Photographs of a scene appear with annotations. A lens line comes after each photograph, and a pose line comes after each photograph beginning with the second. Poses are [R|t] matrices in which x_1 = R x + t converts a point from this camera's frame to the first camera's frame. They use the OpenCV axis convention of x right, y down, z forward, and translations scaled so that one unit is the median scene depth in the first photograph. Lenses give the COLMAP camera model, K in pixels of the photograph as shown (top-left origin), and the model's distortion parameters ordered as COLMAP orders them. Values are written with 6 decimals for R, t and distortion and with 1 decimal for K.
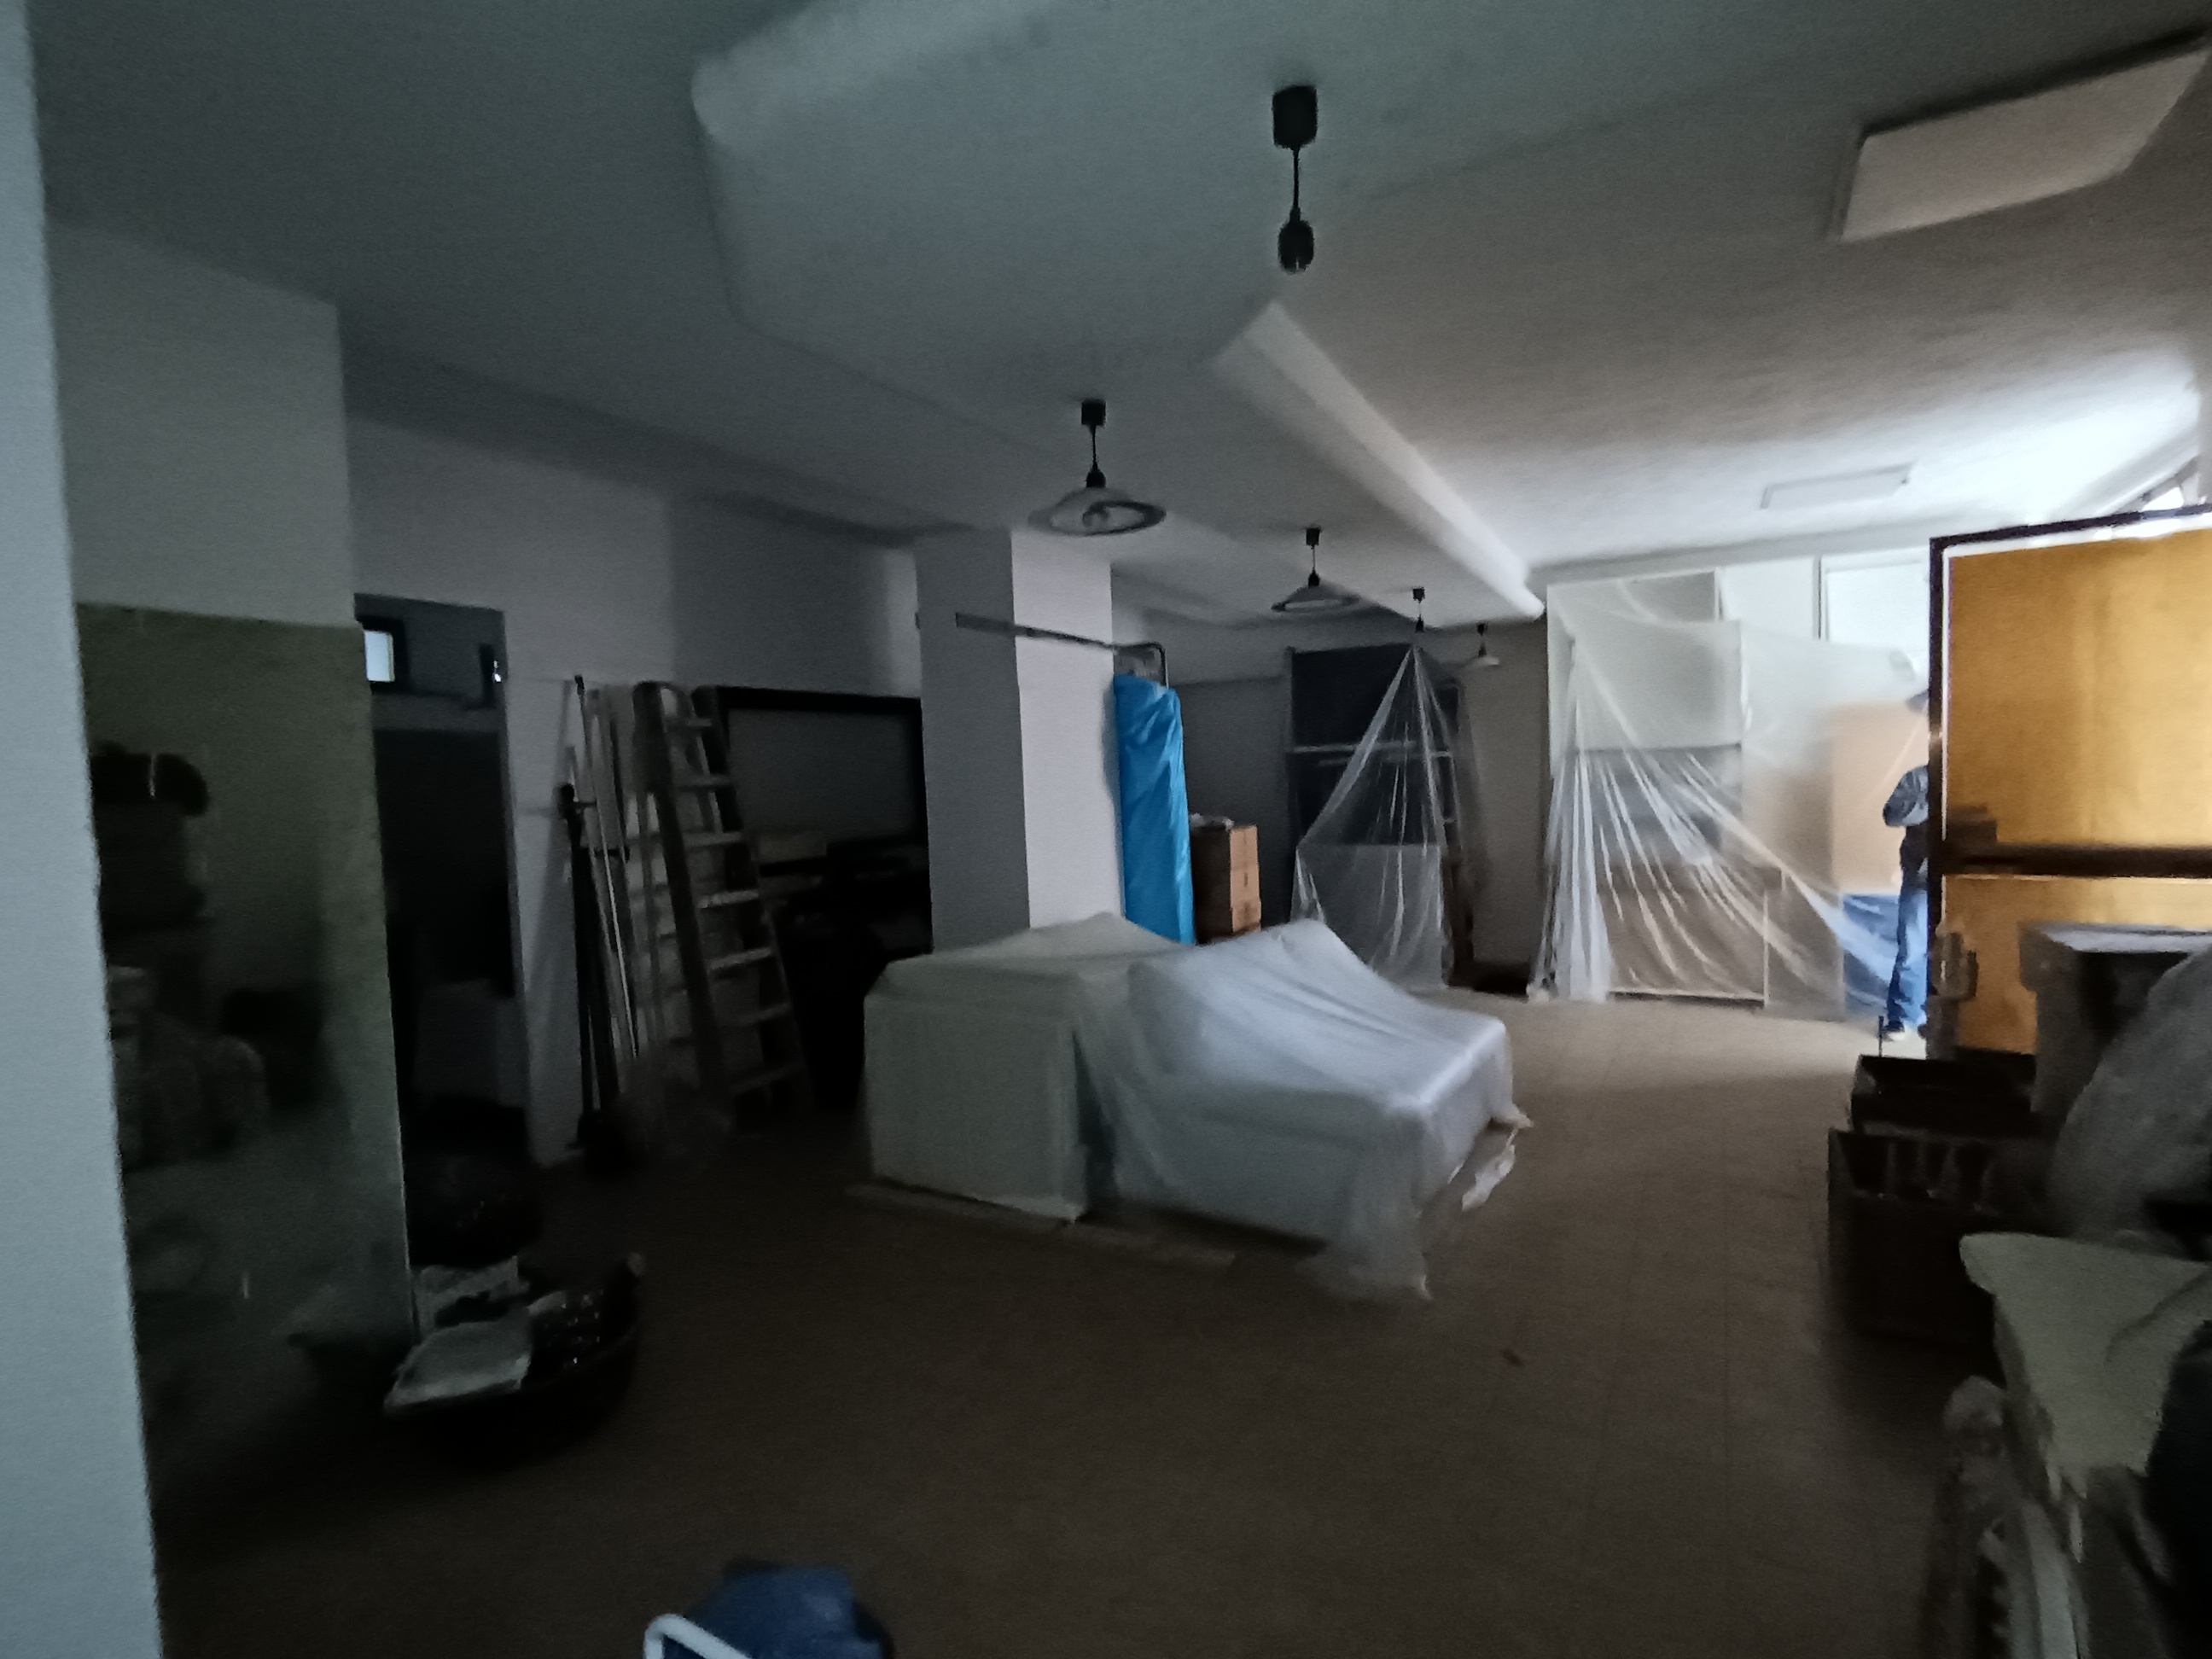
lens RADIAL K [[1022.3, 0, 1119.8], [0, 1022.3, 832.0], [0, 0, 1]] dist [-0.001418, -0.000771]
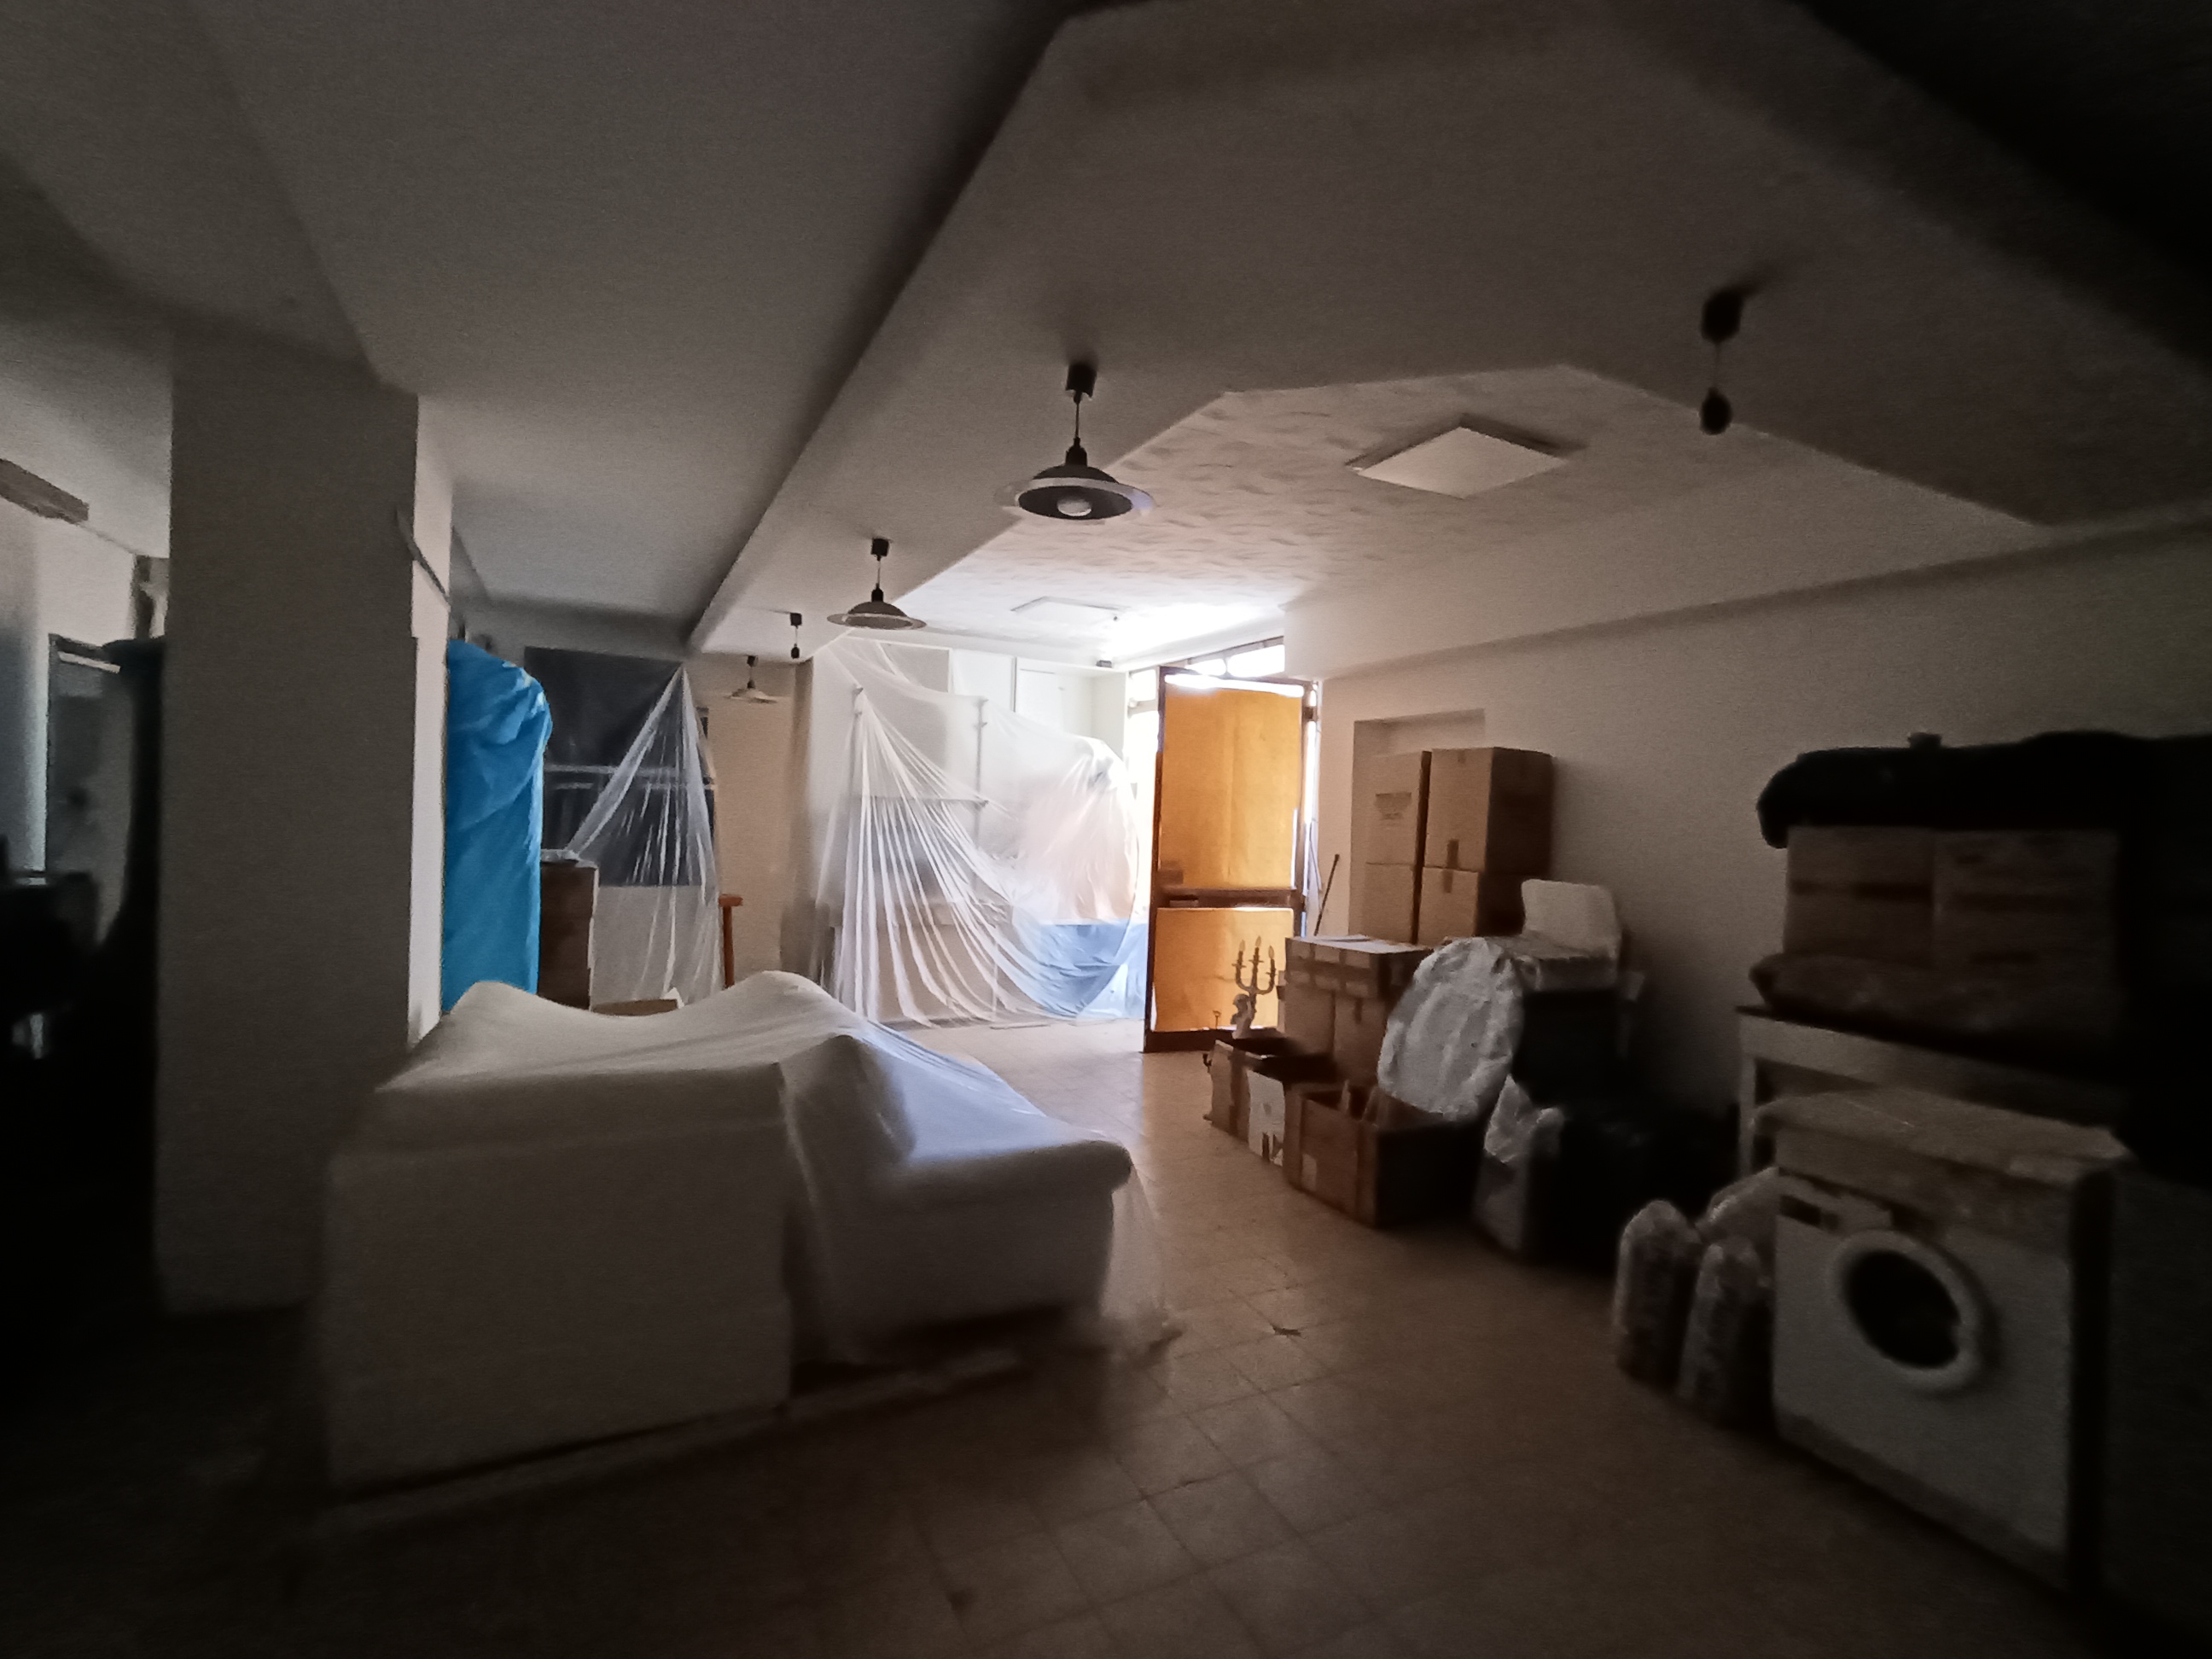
lens RADIAL K [[1022.3, 0, 1119.8], [0, 1022.3, 832.0], [0, 0, 1]] dist [-0.001418, -0.000771]
pose [[0.550002, 0.044922, 0.833954, -0.412360], [-0.011471, 0.998864, -0.046240, 0.004276], [-0.835084, 0.015865, 0.549893, 0.296365]]
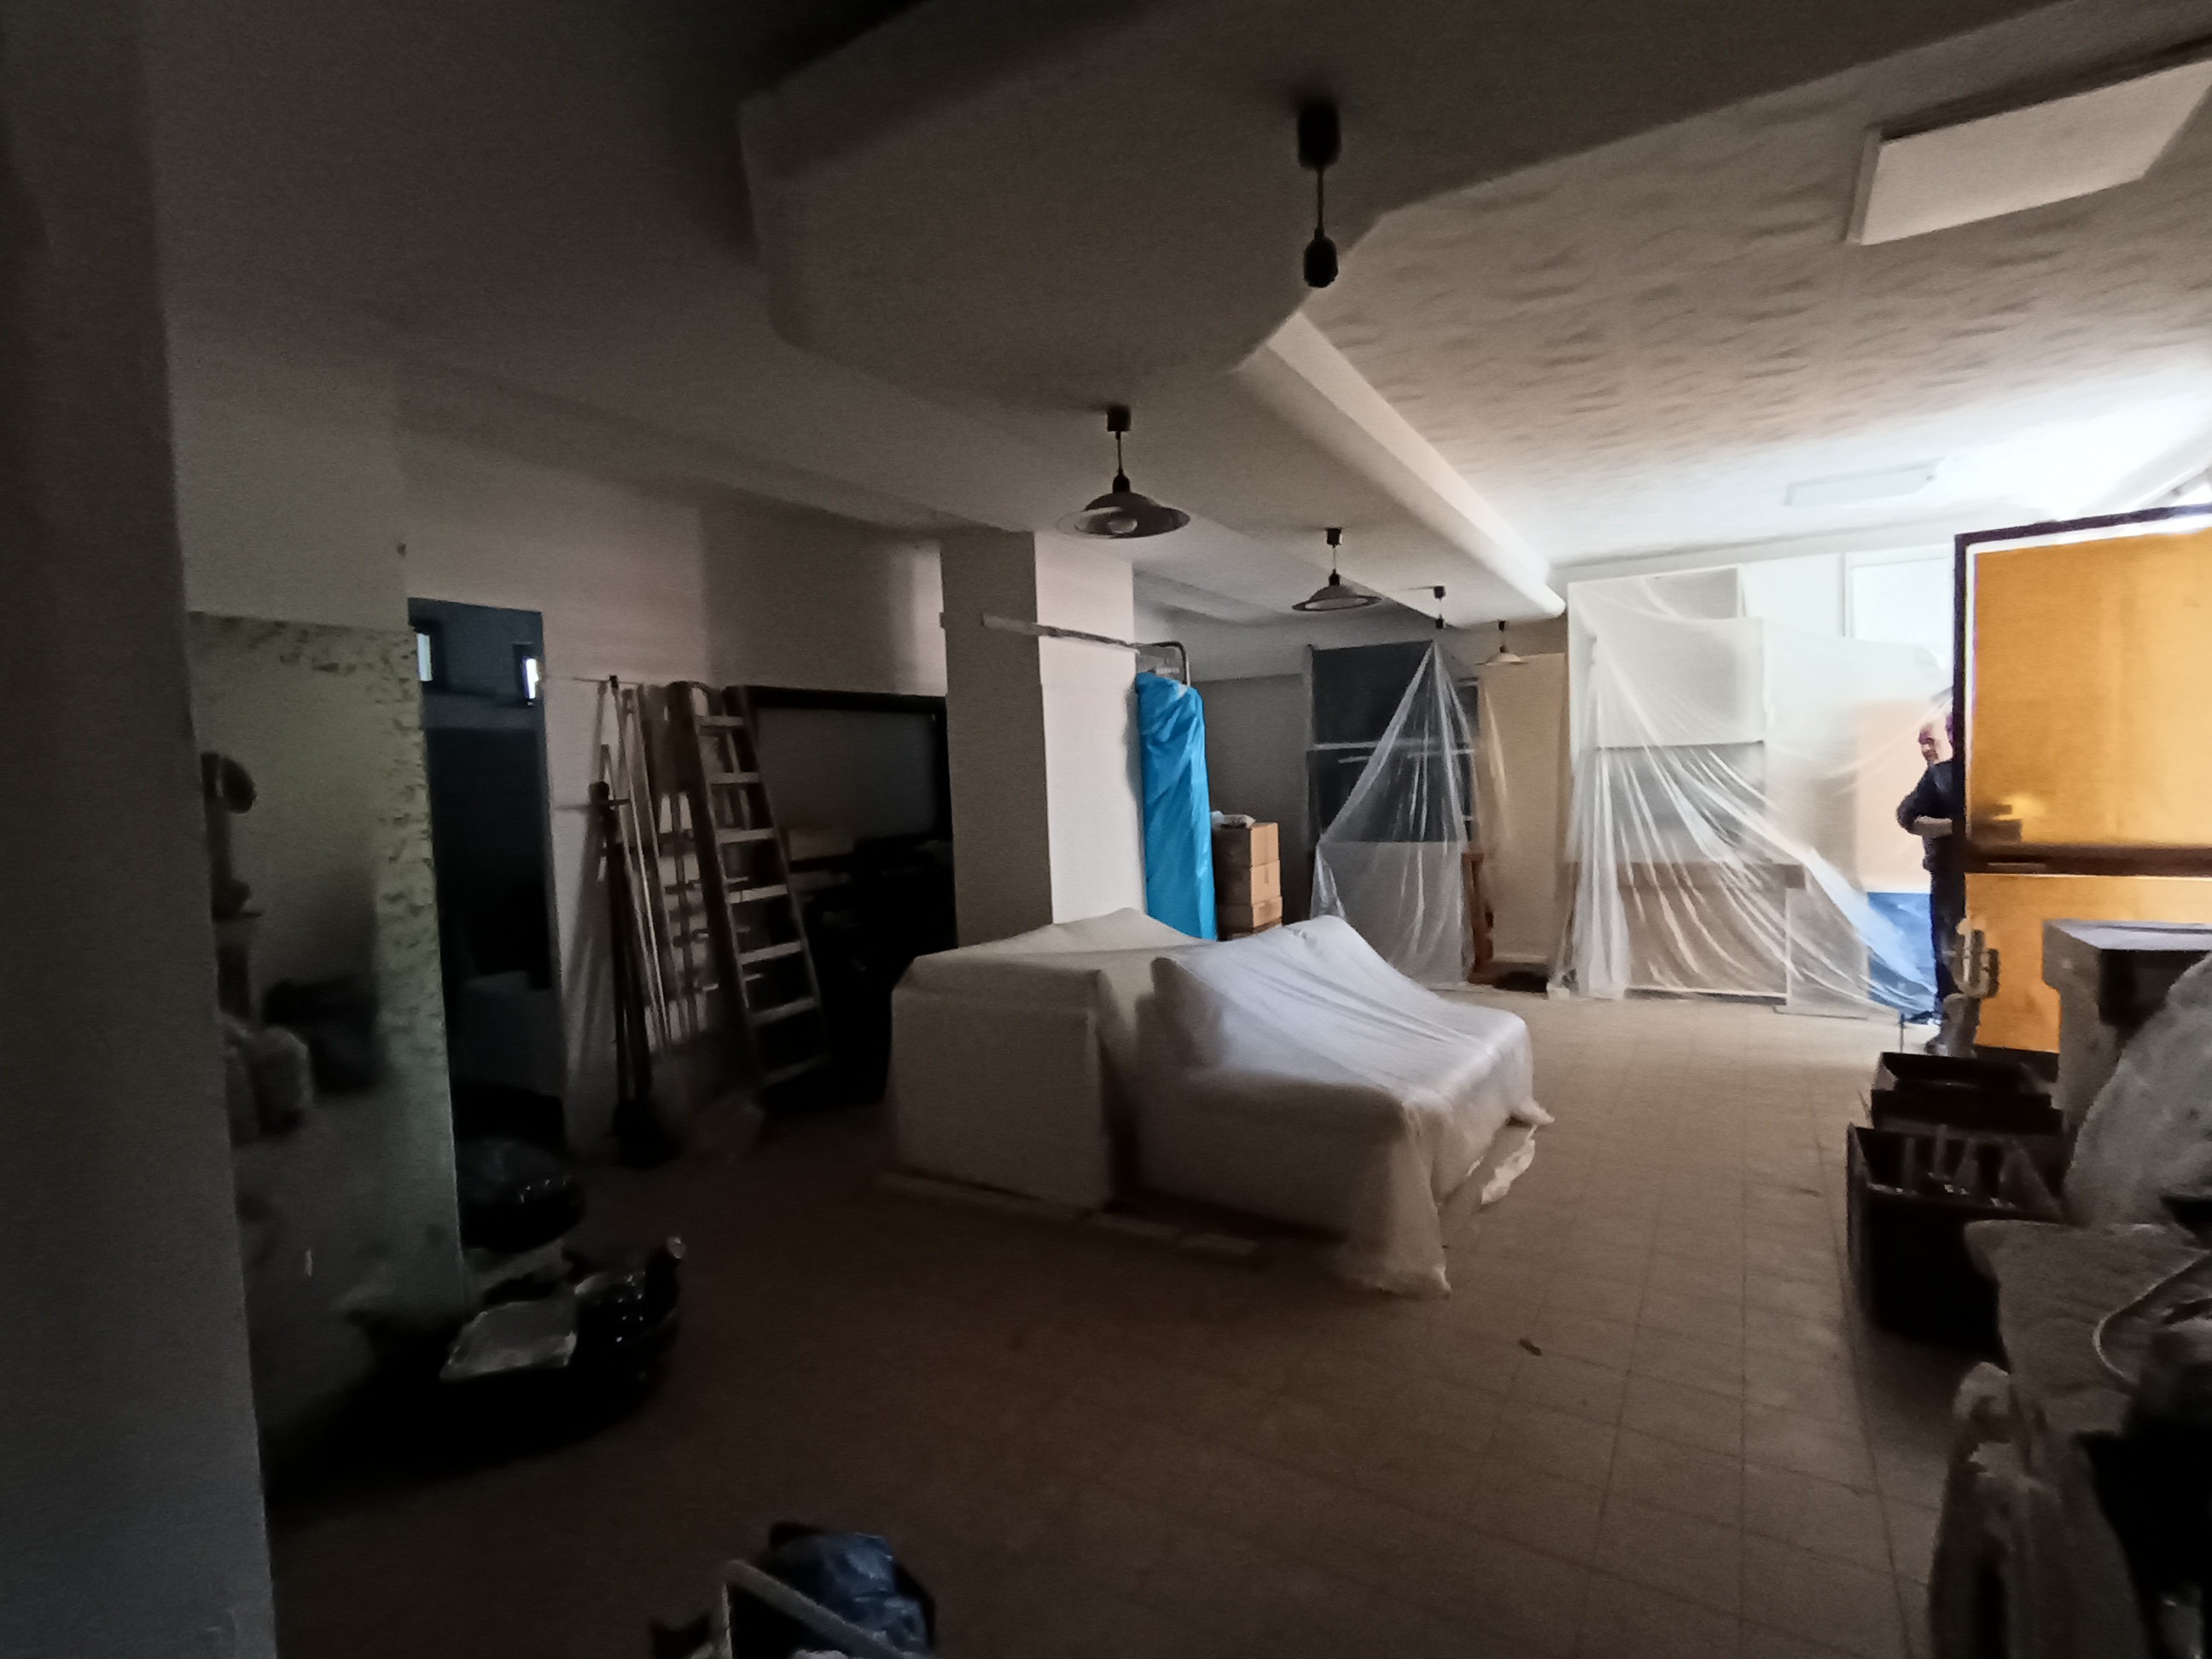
lens RADIAL K [[1022.3, 0, 1119.8], [0, 1022.3, 832.0], [0, 0, 1]] dist [-0.001418, -0.000771]
pose [[0.999836, 0.000854, -0.018069, -0.003964], [-0.000811, 0.999997, 0.002416, 0.000251], [0.018071, -0.002401, 0.999834, -0.014060]]
